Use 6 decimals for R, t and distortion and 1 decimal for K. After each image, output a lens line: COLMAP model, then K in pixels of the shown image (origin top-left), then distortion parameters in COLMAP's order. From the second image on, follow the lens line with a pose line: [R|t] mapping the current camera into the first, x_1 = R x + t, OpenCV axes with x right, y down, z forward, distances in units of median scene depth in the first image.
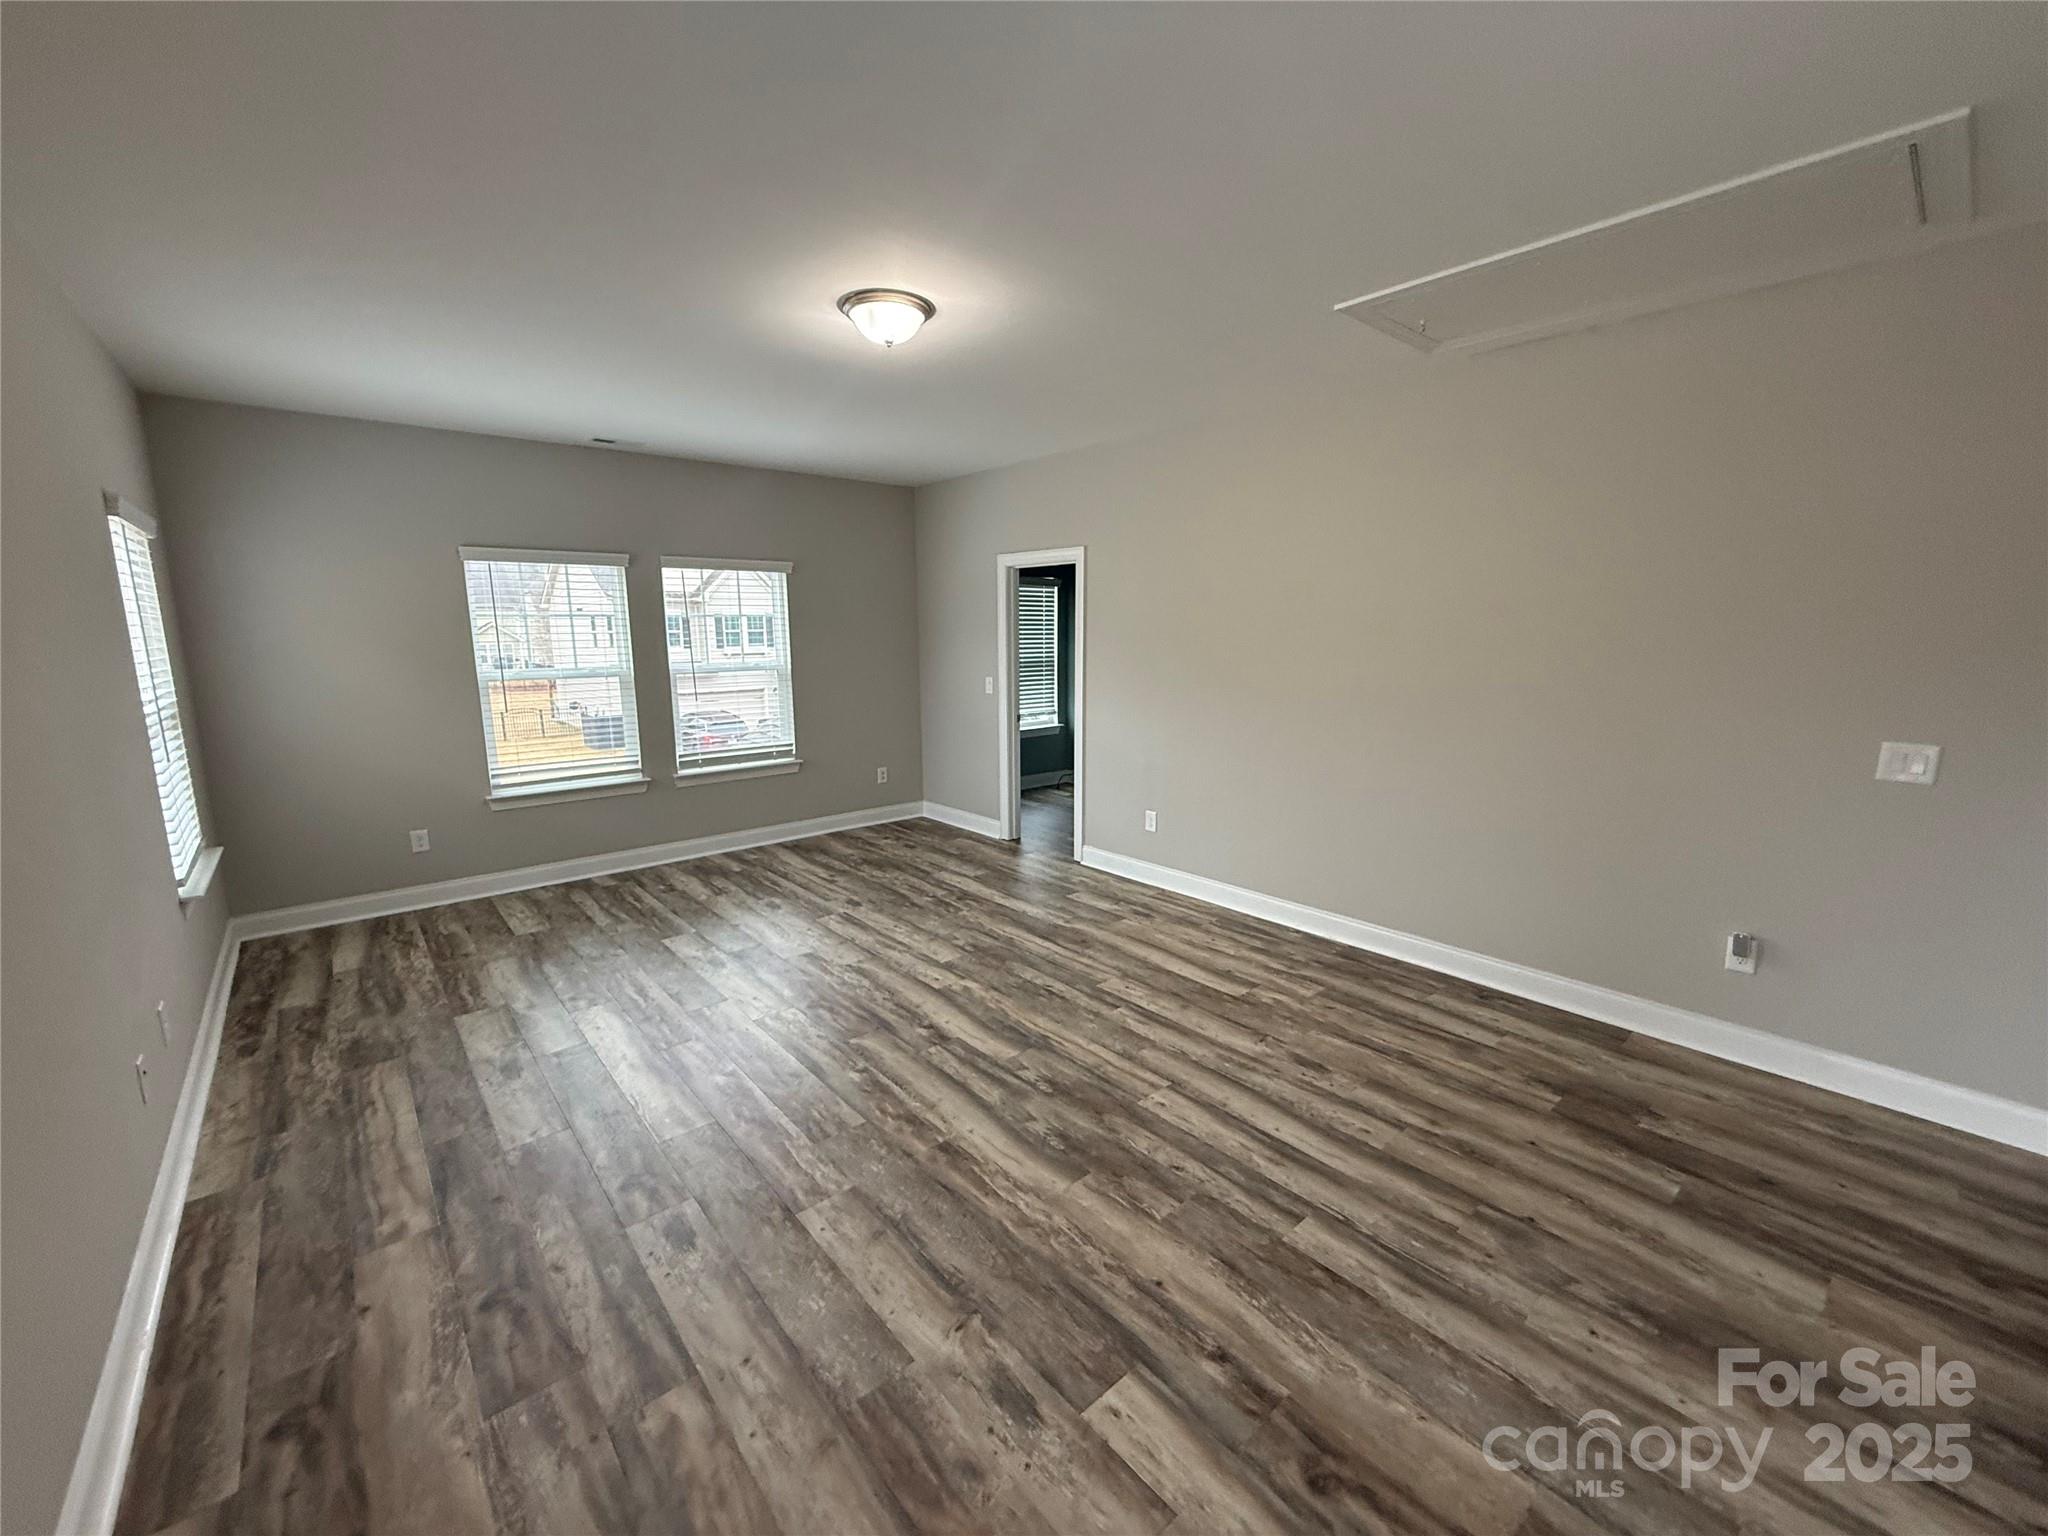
lens RADIAL K [[816.2, 0, 1017.7], [0, 816.2, 770.1], [0, 0, 1]] dist [-0.000248, 0.000061]
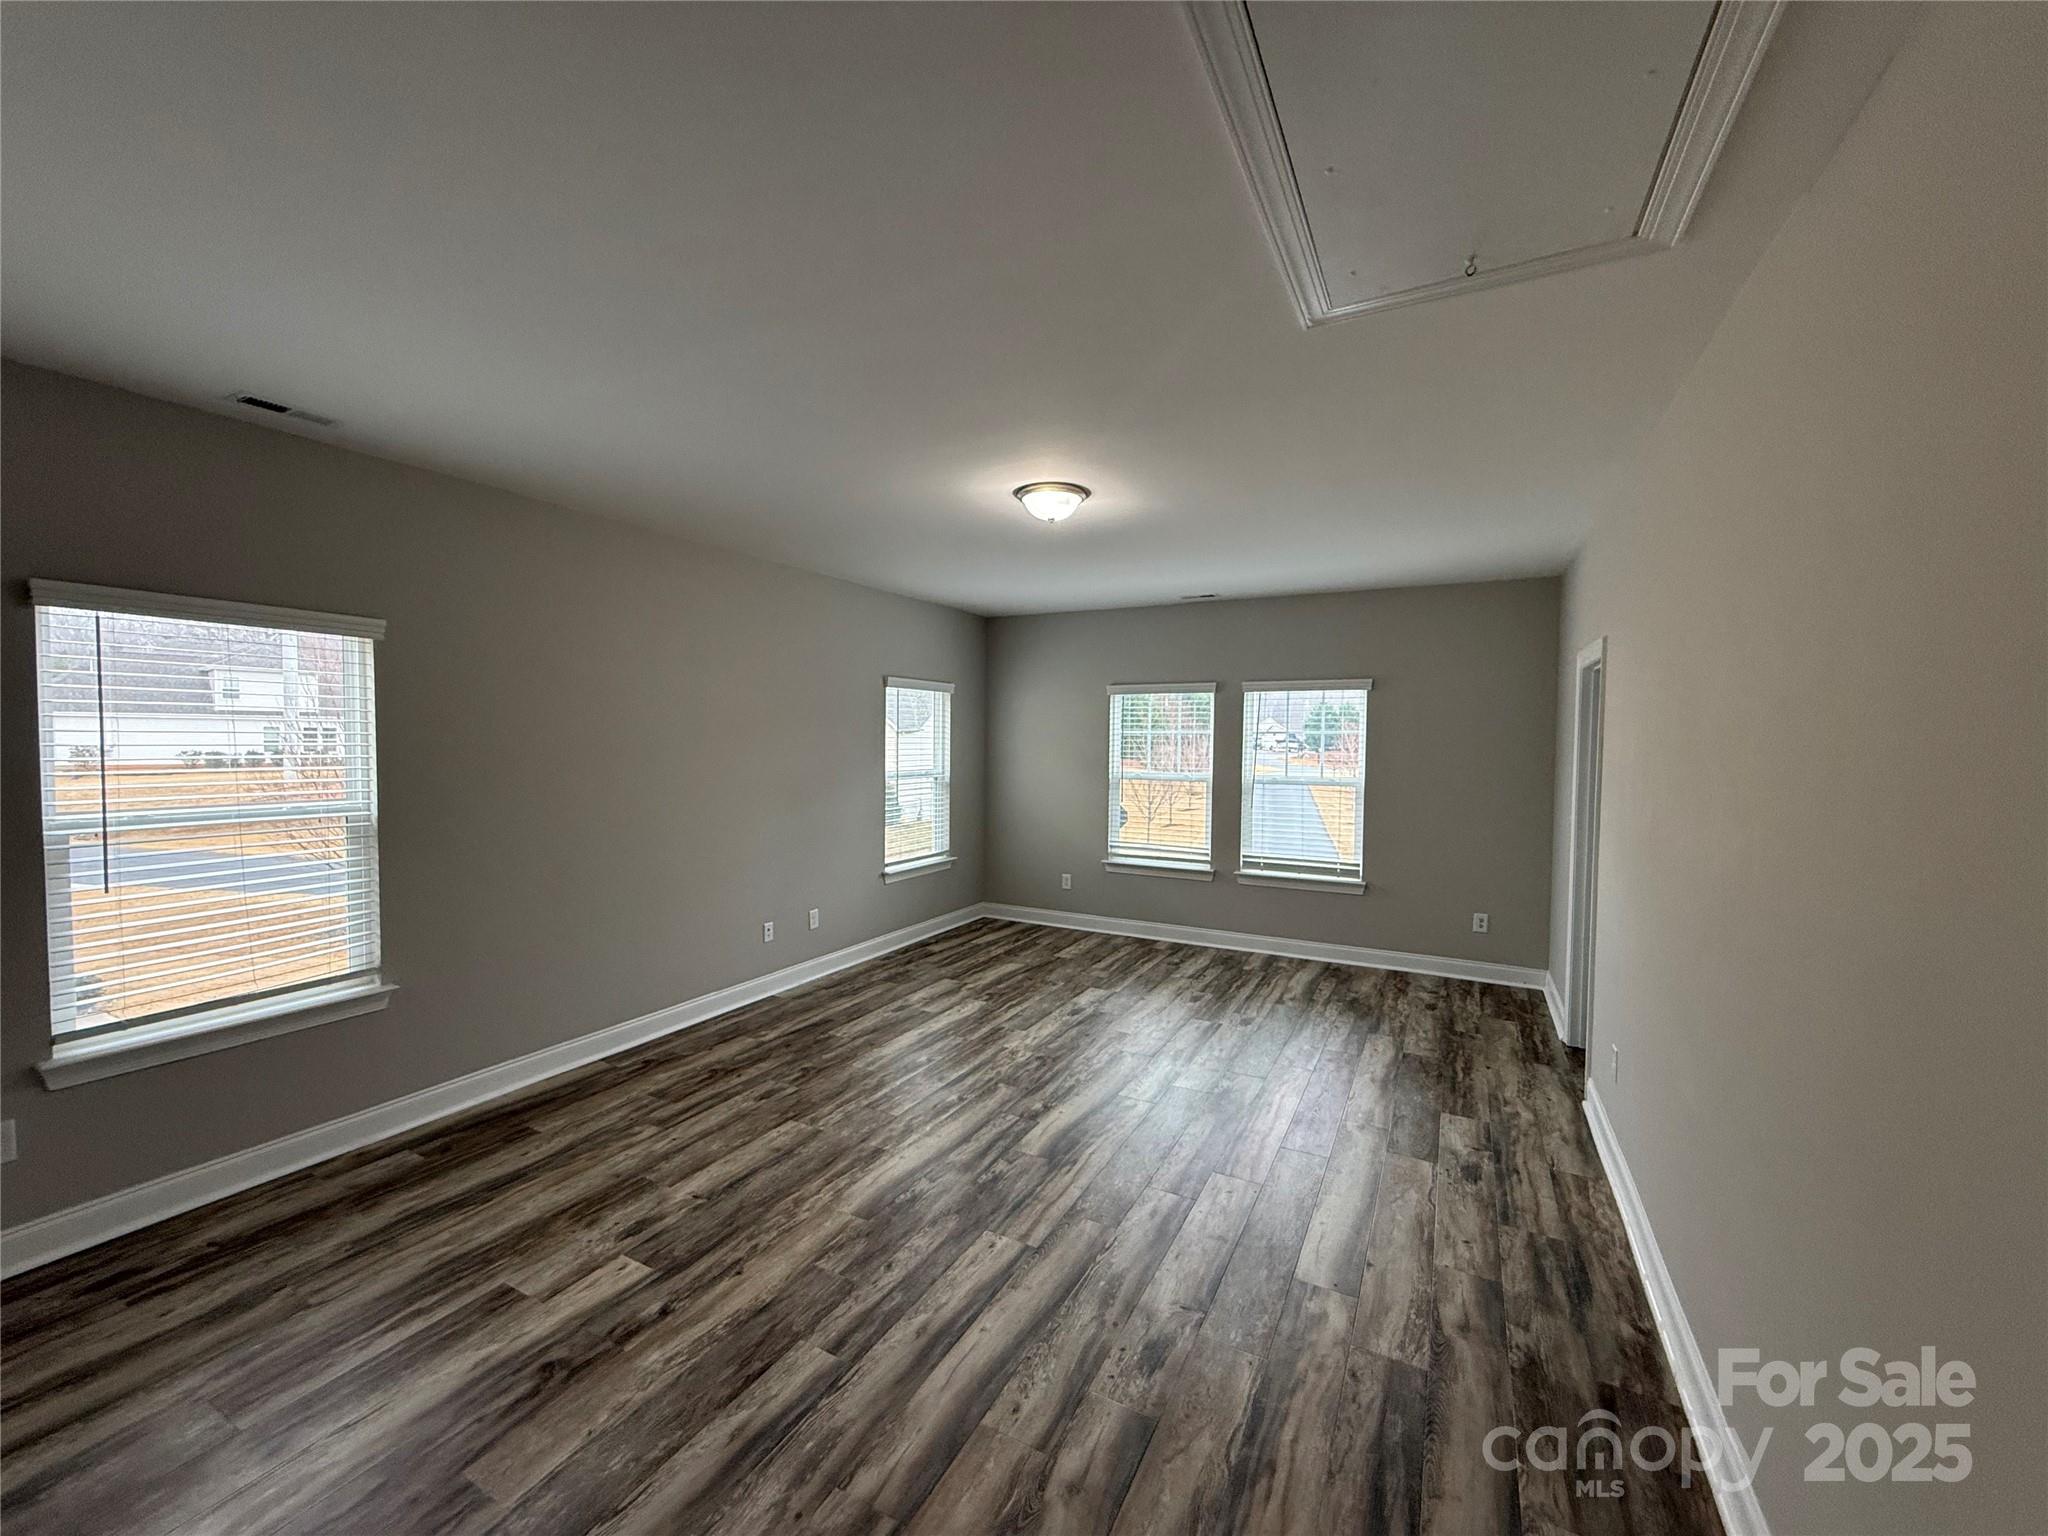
lens RADIAL K [[816.2, 0, 1017.7], [0, 816.2, 770.1], [0, 0, 1]] dist [-0.000248, 0.000061]
pose [[0.358936, 0.046985, -0.932179, 0.775810], [-0.172911, 0.984792, -0.016942, -0.092016], [0.917206, 0.167265, 0.361602, 0.438542]]
